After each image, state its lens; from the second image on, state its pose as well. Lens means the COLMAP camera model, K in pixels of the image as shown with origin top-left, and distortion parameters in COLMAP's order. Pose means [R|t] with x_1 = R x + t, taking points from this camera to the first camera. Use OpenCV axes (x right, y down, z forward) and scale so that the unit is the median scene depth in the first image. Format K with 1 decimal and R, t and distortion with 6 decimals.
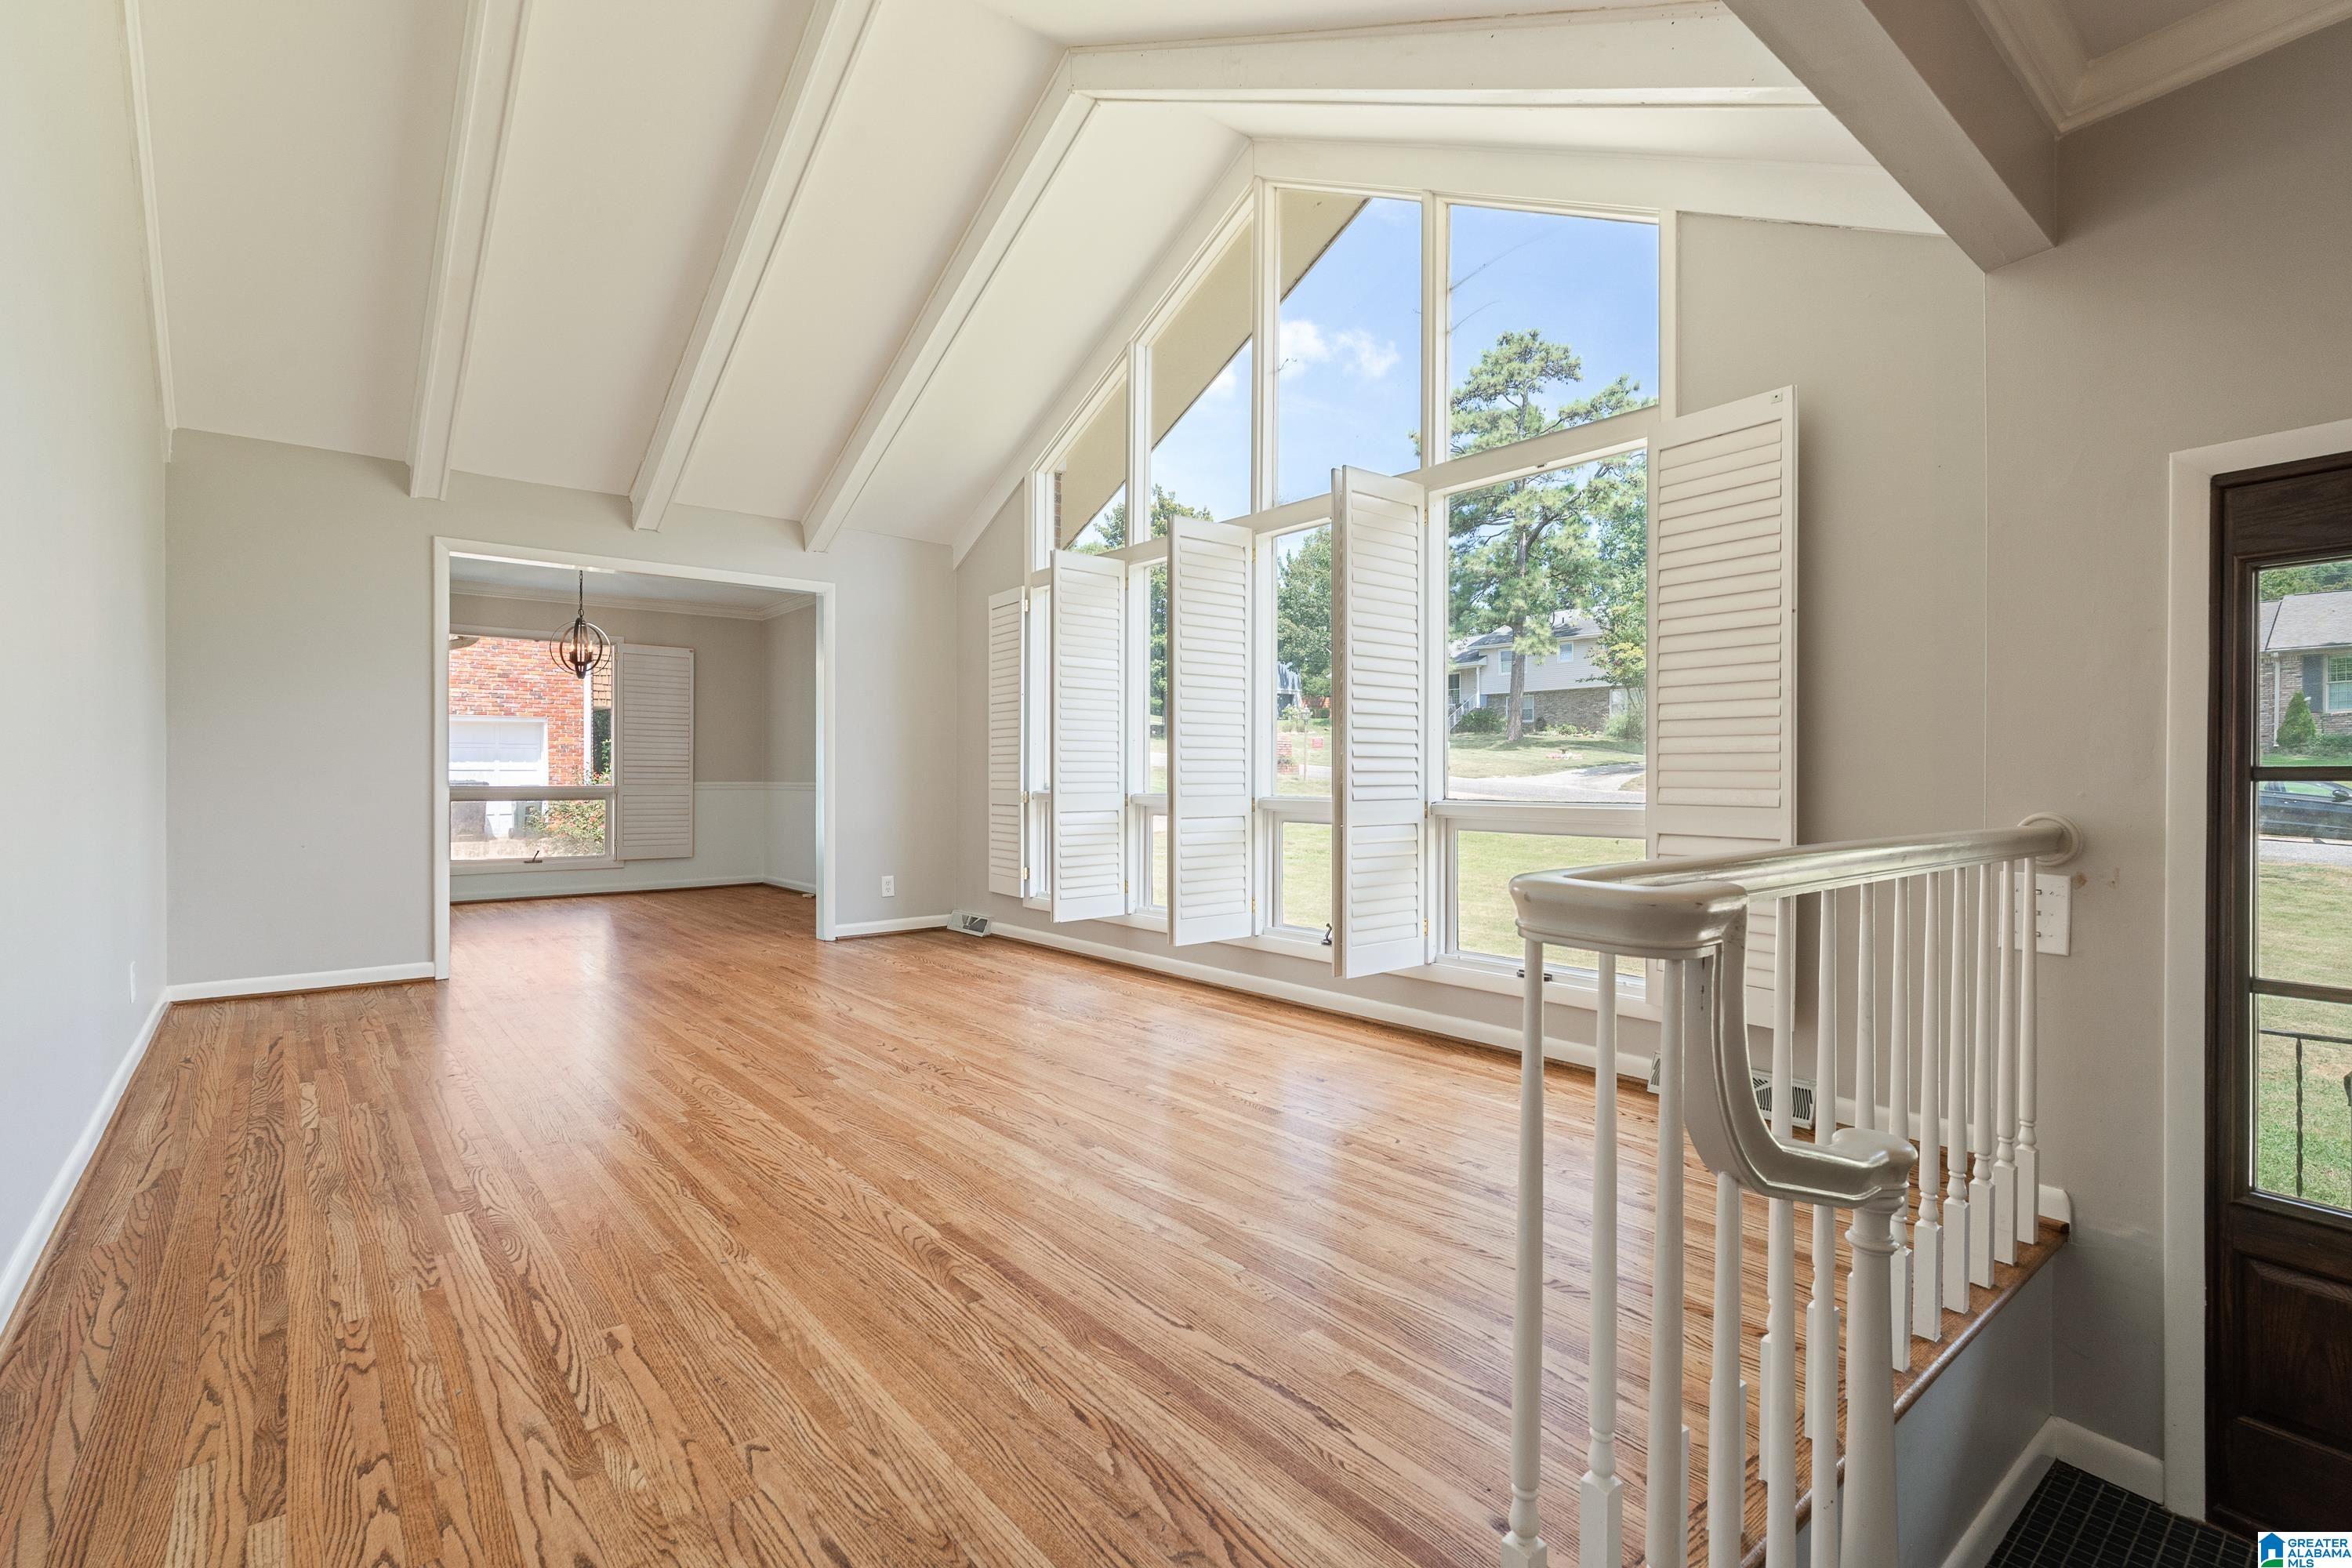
lens RADIAL K [[1082.1, 0, 1176.0], [0, 1082.1, 784.0], [0, 0, 1]] dist [-0.003580, -0.000450]
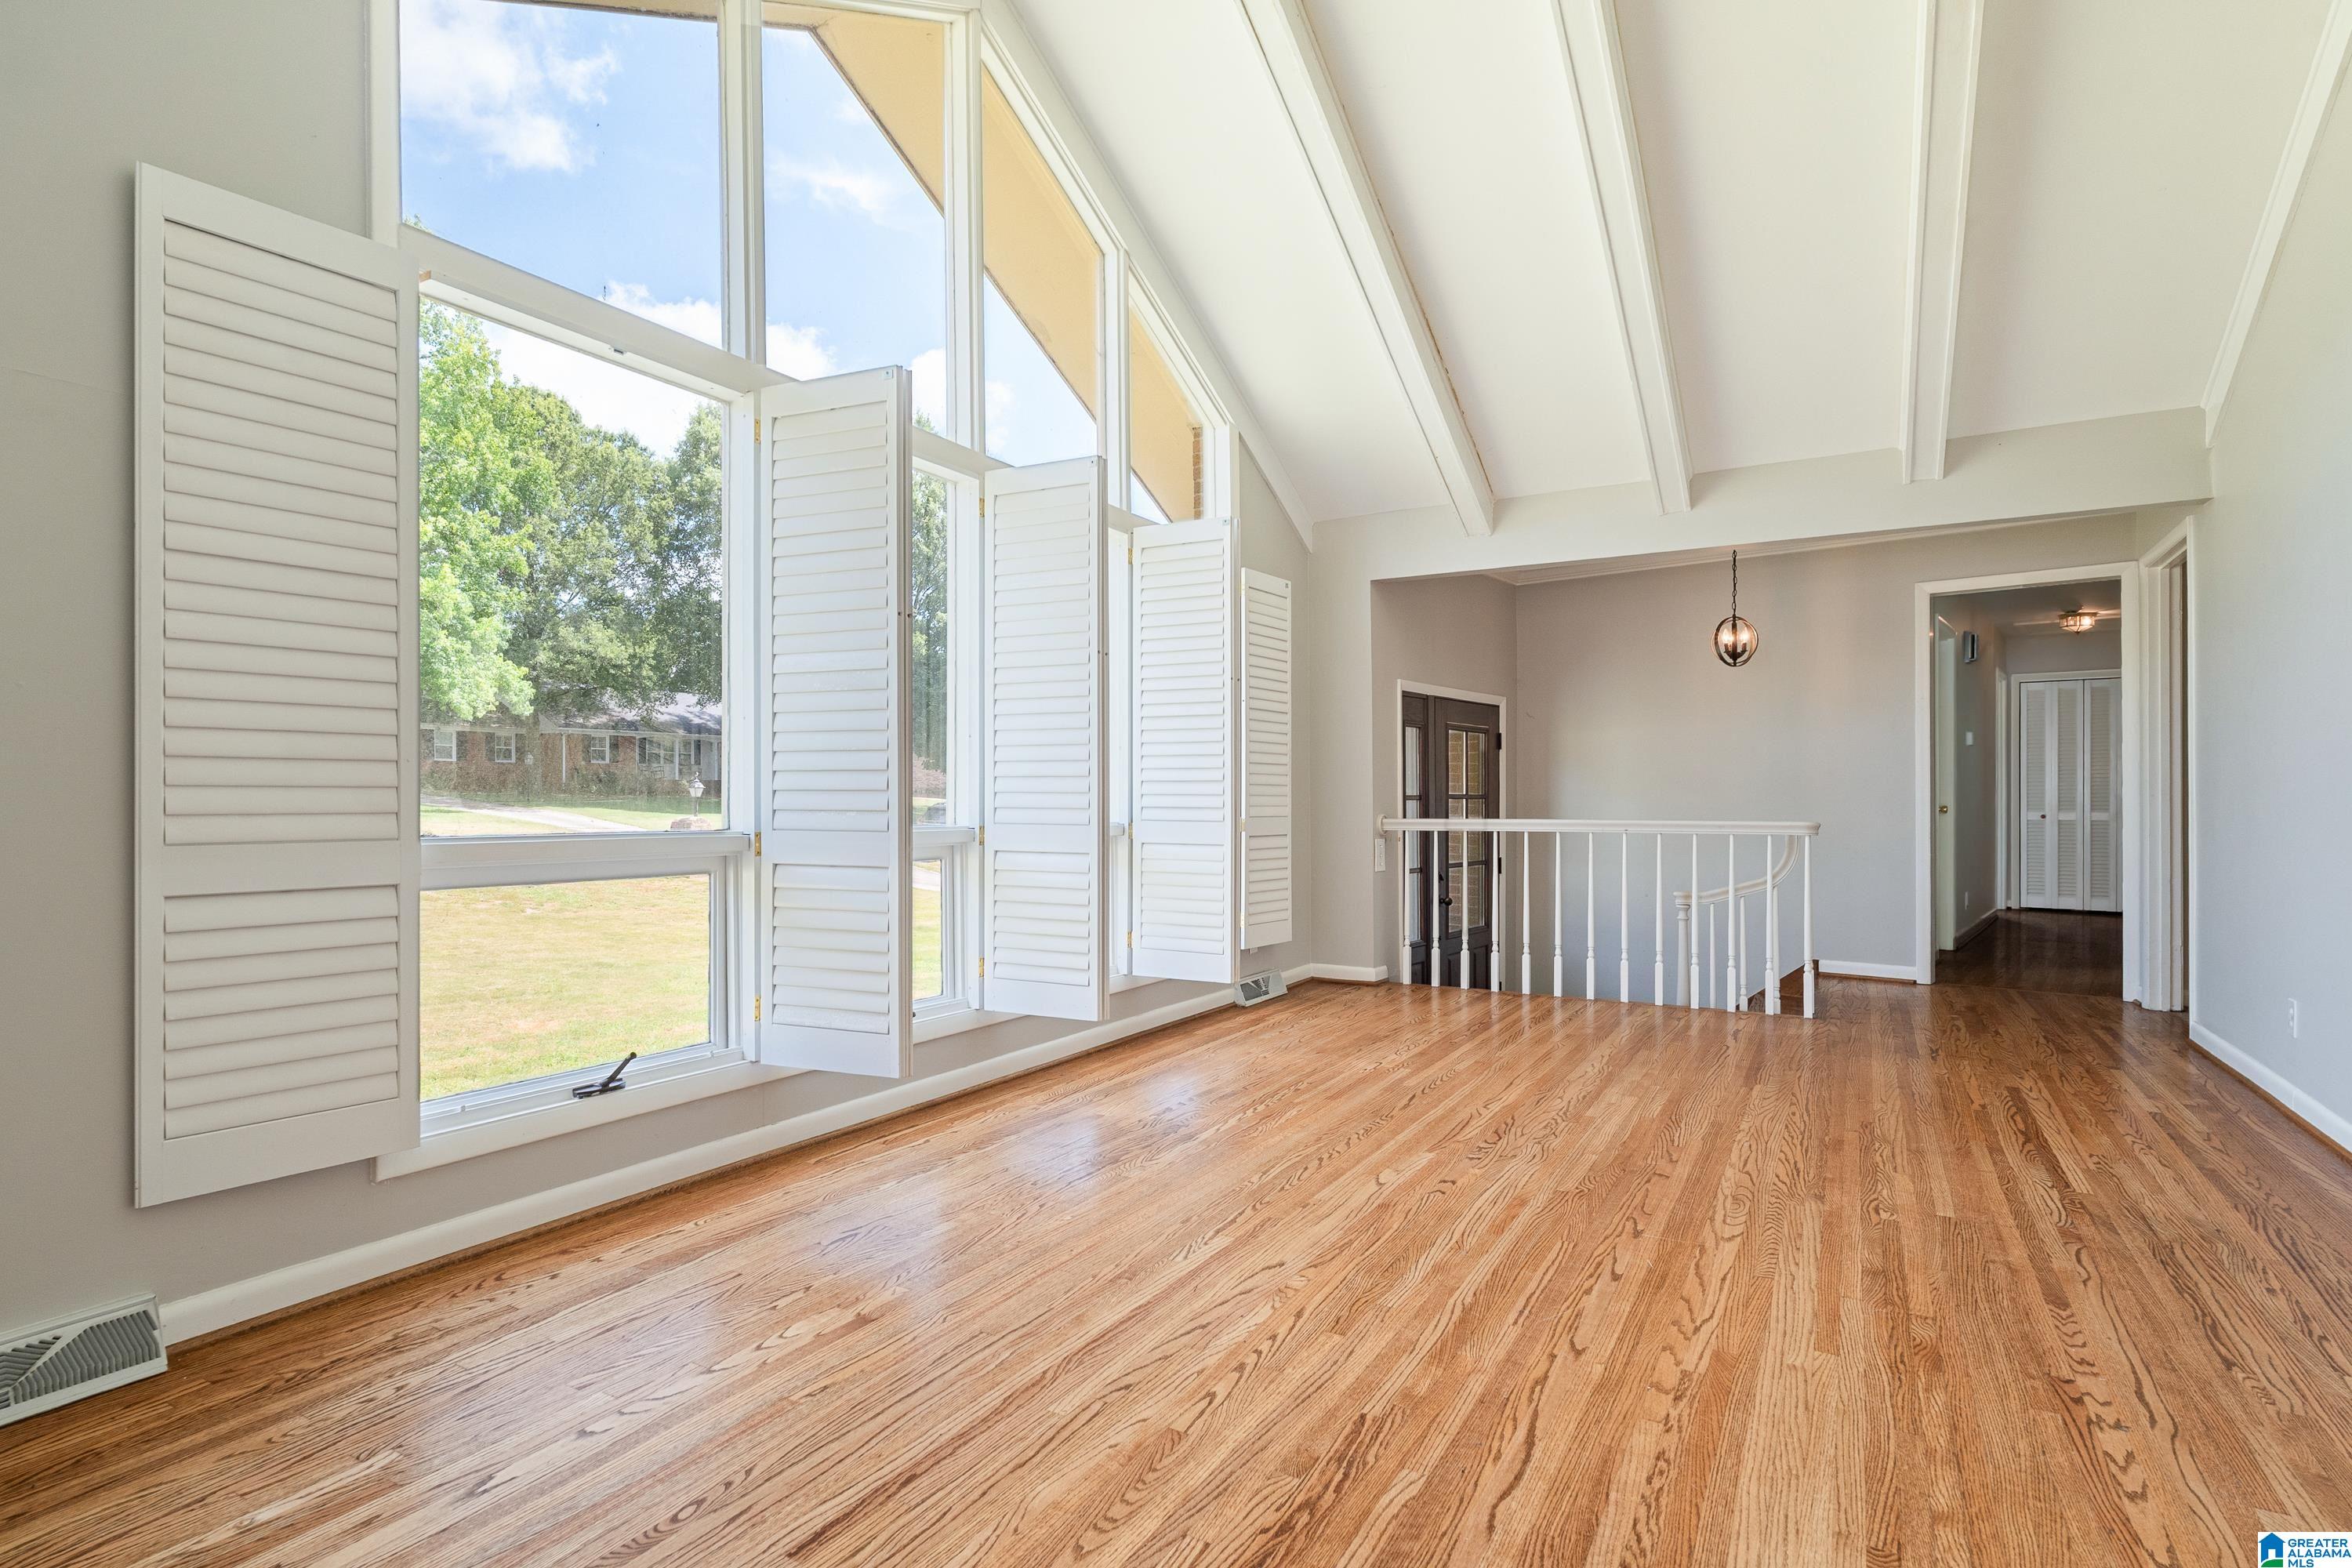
lens RADIAL K [[1168.5, 0, 1173.4], [0, 1168.5, 793.5], [0, 0, 1]] dist [-0.002051, 0.000977]
pose [[-0.342137, 0.002450, 0.939647, -1.582122], [0.005732, 0.999983, -0.000520, -0.020062], [-0.939633, 0.005208, -0.342145, 2.450778]]
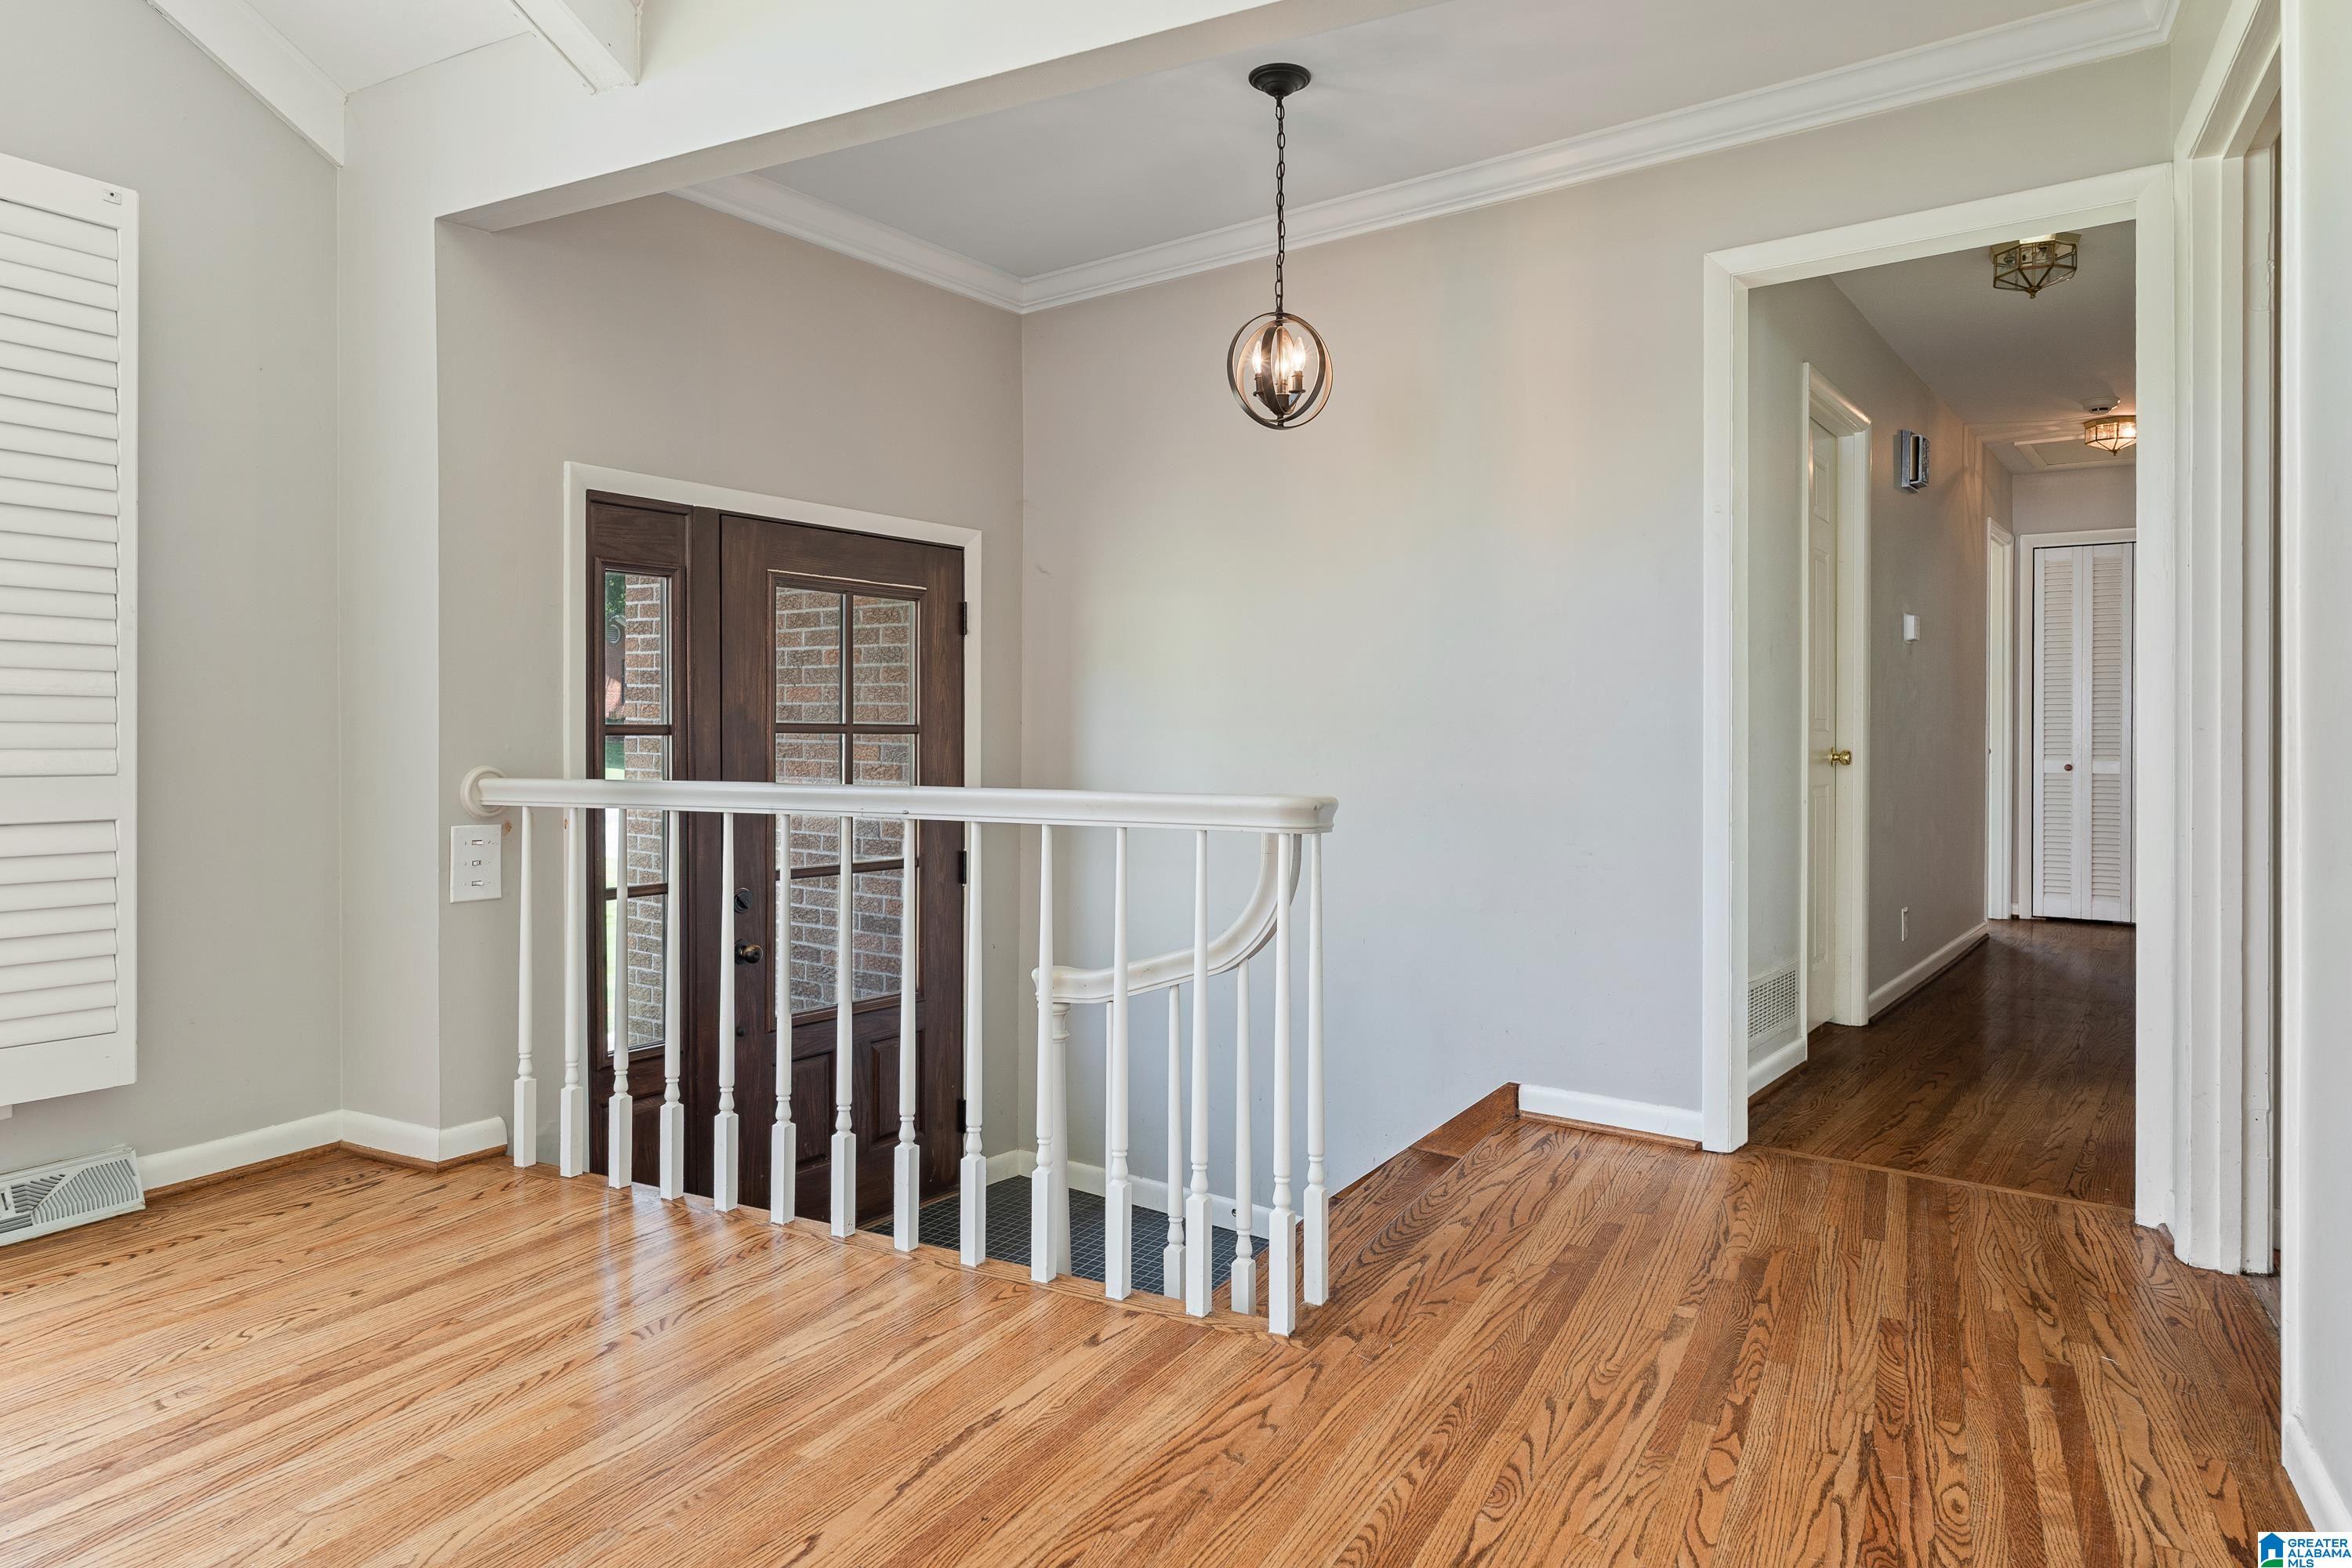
lens RADIAL K [[1430.6, 0, 1172.6], [0, 1430.6, 730.4], [0, 0, 1]] dist [0.003796, -0.001554]
pose [[-0.385264, -0.000366, 0.922806, -0.770536], [0.002064, 0.999997, 0.001259, -0.009047], [-0.922804, 0.002389, -0.385262, 0.959446]]
